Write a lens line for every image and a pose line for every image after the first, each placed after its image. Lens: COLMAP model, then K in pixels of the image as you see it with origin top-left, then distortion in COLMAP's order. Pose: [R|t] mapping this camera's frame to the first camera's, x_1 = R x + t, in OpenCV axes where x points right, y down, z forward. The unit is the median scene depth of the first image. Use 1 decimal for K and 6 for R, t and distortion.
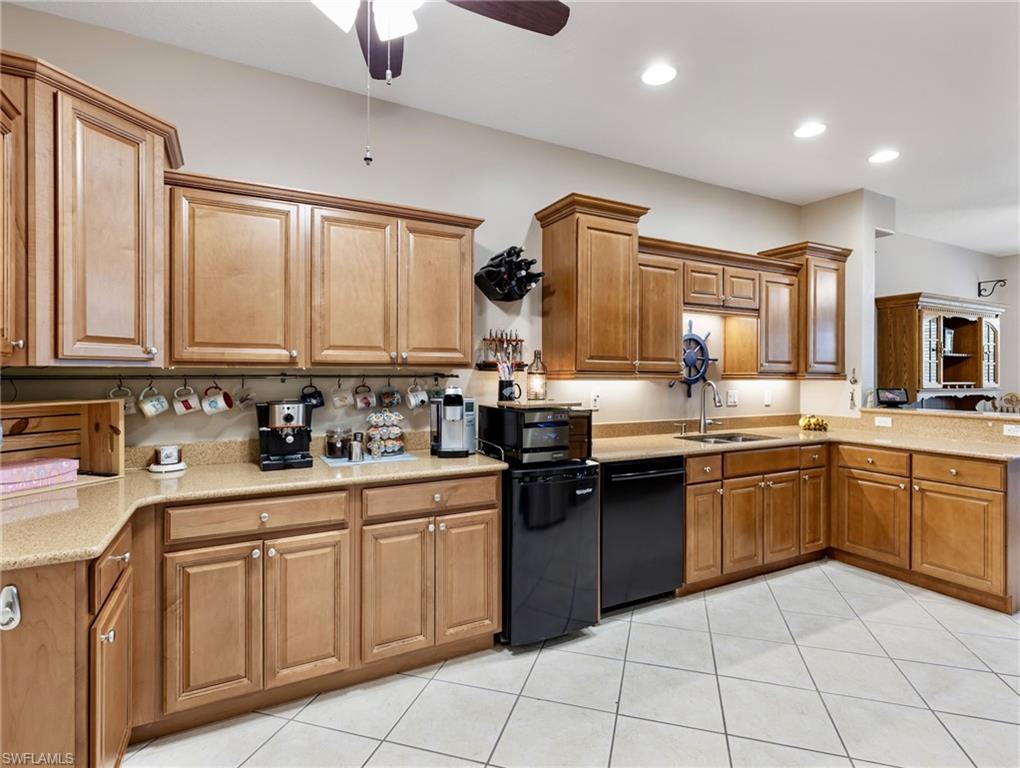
lens RADIAL K [[518.5, 0, 510.9], [0, 518.5, 379.1], [0, 0, 1]] dist [0.001834, 0.000508]
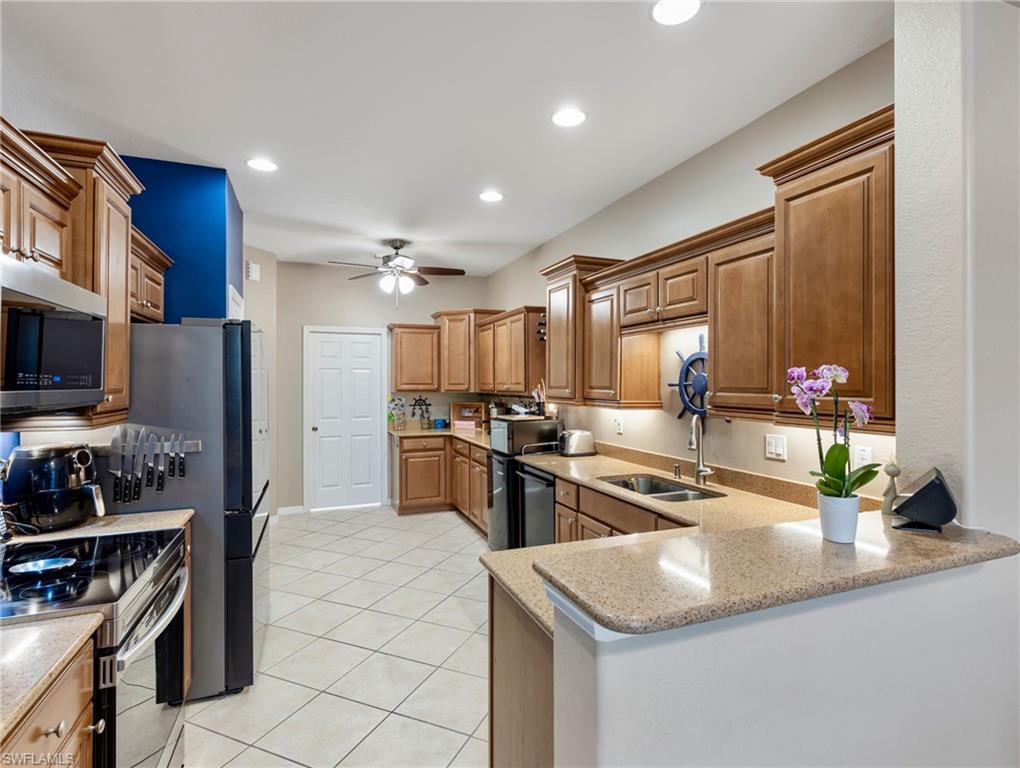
lens RADIAL K [[518.5, 0, 510.9], [0, 518.5, 379.1], [0, 0, 1]] dist [0.001834, 0.000508]
pose [[-0.112795, -0.006826, -0.993595, 1.476686], [-0.005225, 0.999967, -0.006277, -0.052898], [0.993605, 0.004484, -0.112827, 1.041904]]
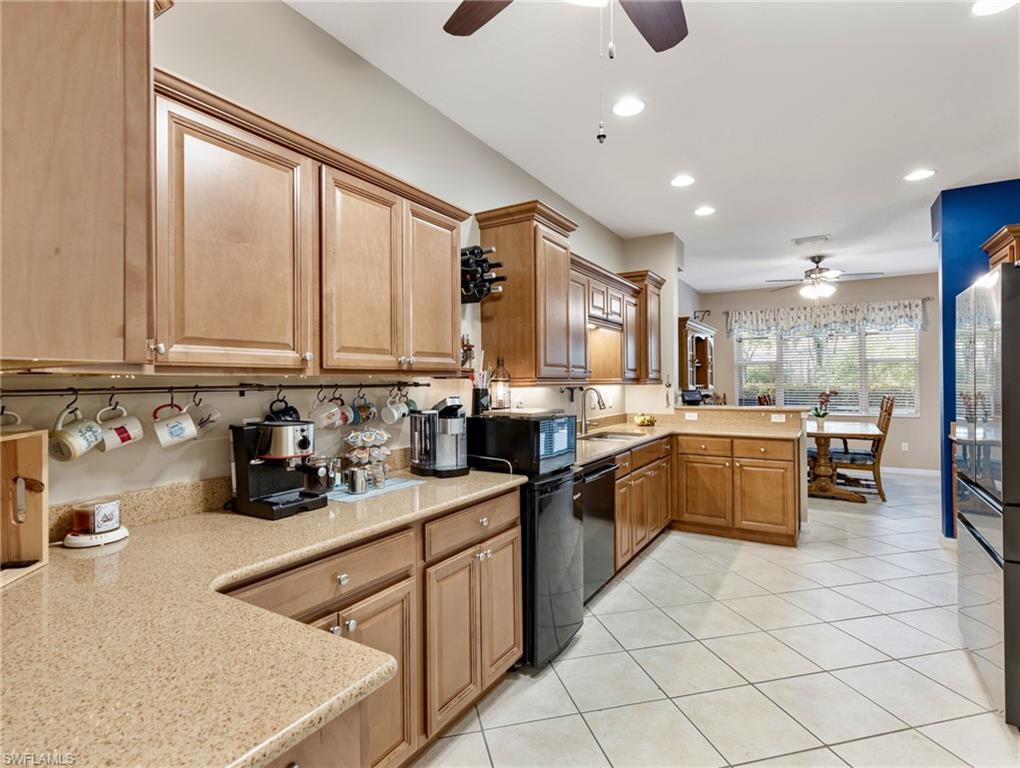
lens RADIAL K [[518.5, 0, 510.9], [0, 518.5, 379.1], [0, 0, 1]] dist [0.001834, 0.000508]
pose [[0.859725, -0.006600, 0.510715, -0.419154], [0.013960, 0.999847, -0.010580, -0.003536], [-0.510566, 0.016226, 0.859685, 0.162074]]
